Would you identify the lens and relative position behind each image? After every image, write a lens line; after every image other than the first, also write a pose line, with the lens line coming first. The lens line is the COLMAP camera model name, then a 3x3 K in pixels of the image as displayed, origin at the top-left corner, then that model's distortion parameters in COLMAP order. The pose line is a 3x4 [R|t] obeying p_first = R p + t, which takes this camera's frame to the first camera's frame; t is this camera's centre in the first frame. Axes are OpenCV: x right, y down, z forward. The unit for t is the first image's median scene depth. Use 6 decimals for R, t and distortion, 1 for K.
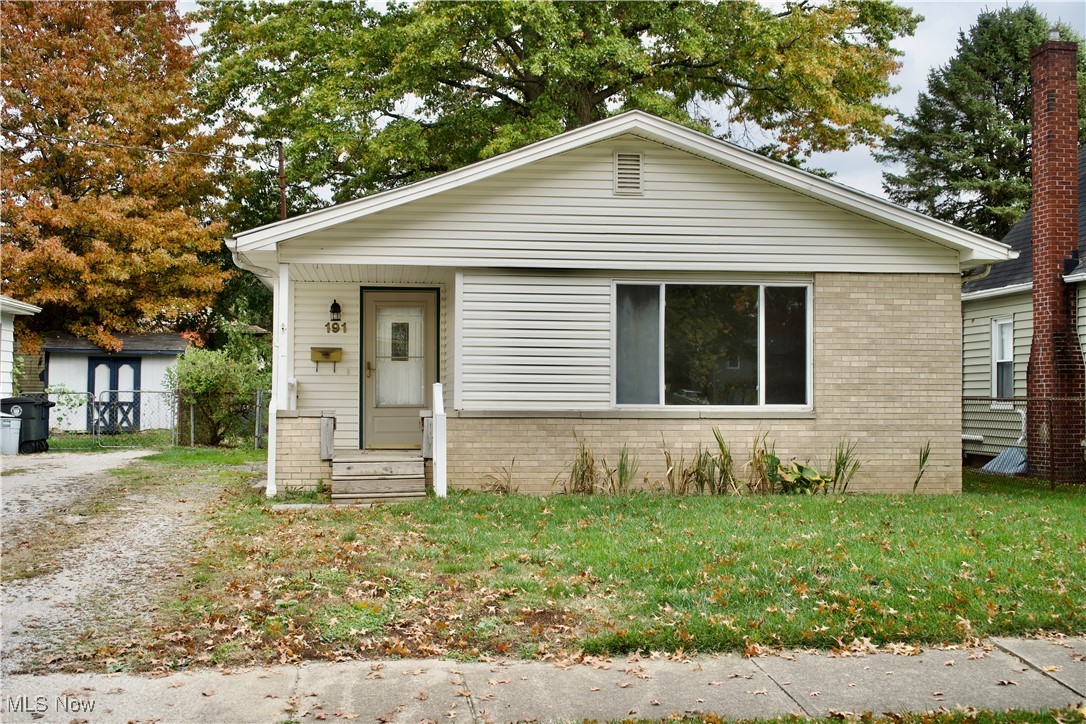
lens RADIAL K [[1340.2, 0, 543.0], [0, 1340.2, 362.0], [0, 0, 1]] dist [-0.009100, -0.006266]
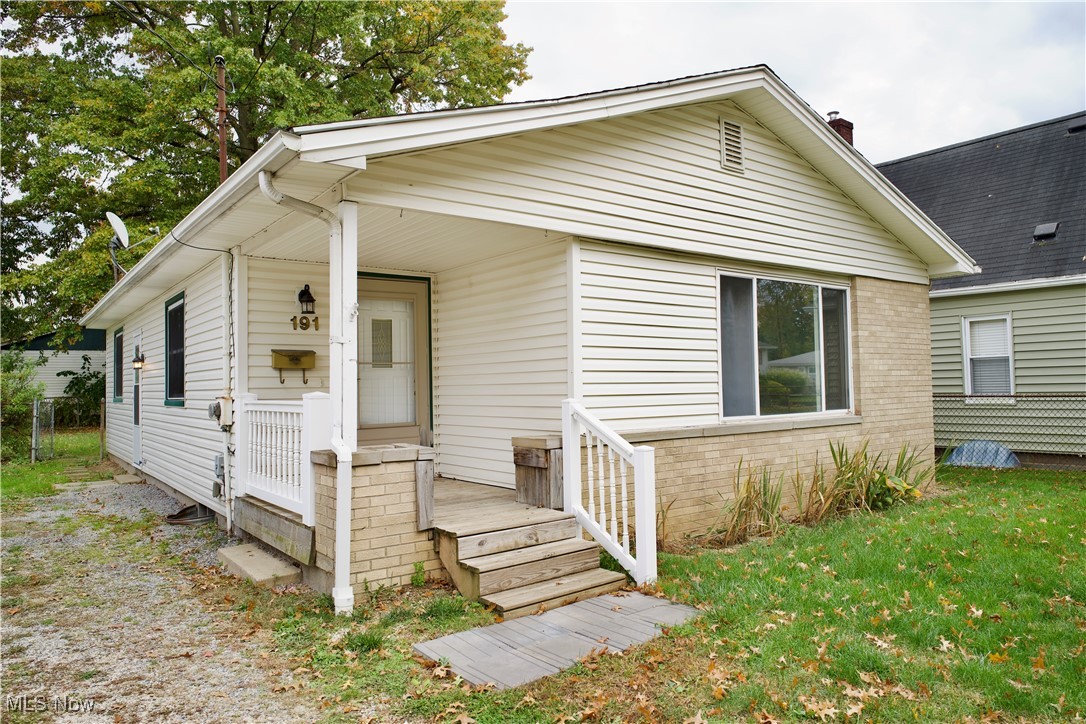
lens RADIAL K [[723.6, 0, 543.0], [0, 723.6, 362.0], [0, 0, 1]] dist [-0.024831, -0.000587]
pose [[0.866515, -0.002740, 0.499143, -0.264999], [0.006877, 0.999956, -0.006449, -0.000912], [-0.499103, 0.009021, 0.866496, 0.653379]]
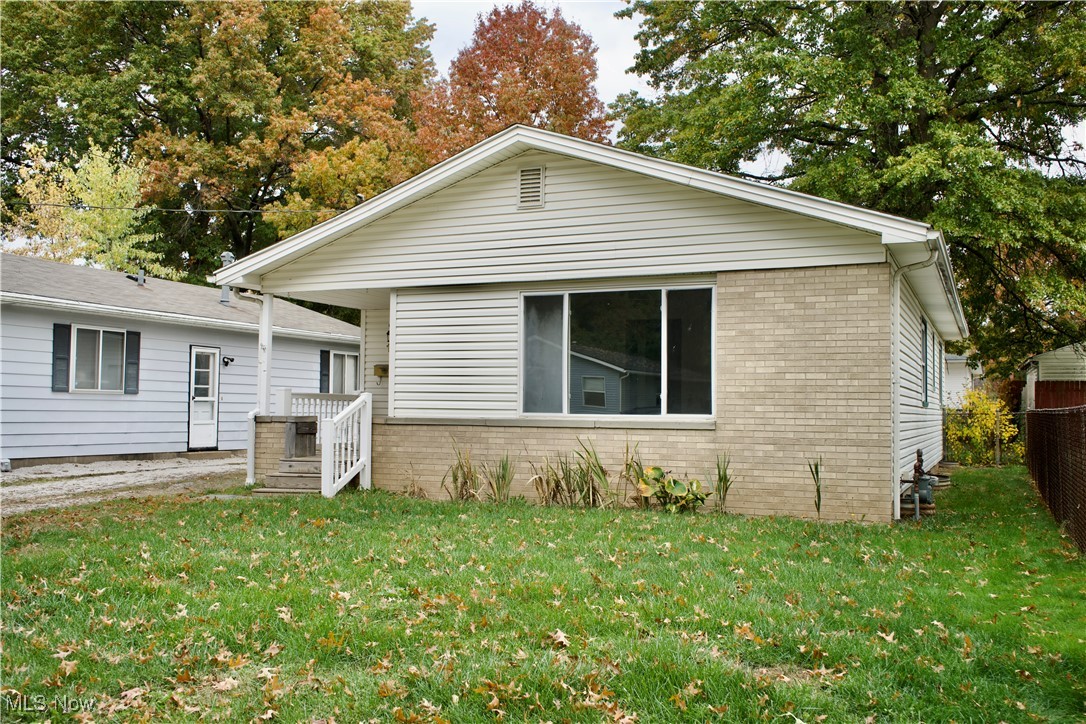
lens RADIAL K [[1005.6, 0, 543.0], [0, 1005.6, 362.0], [0, 0, 1]] dist [-0.001005, -0.000749]
pose [[0.856728, -0.020055, -0.515378, 0.458112], [0.007454, 0.999621, -0.026508, 0.012972], [0.515715, 0.018869, 0.856553, 0.342173]]
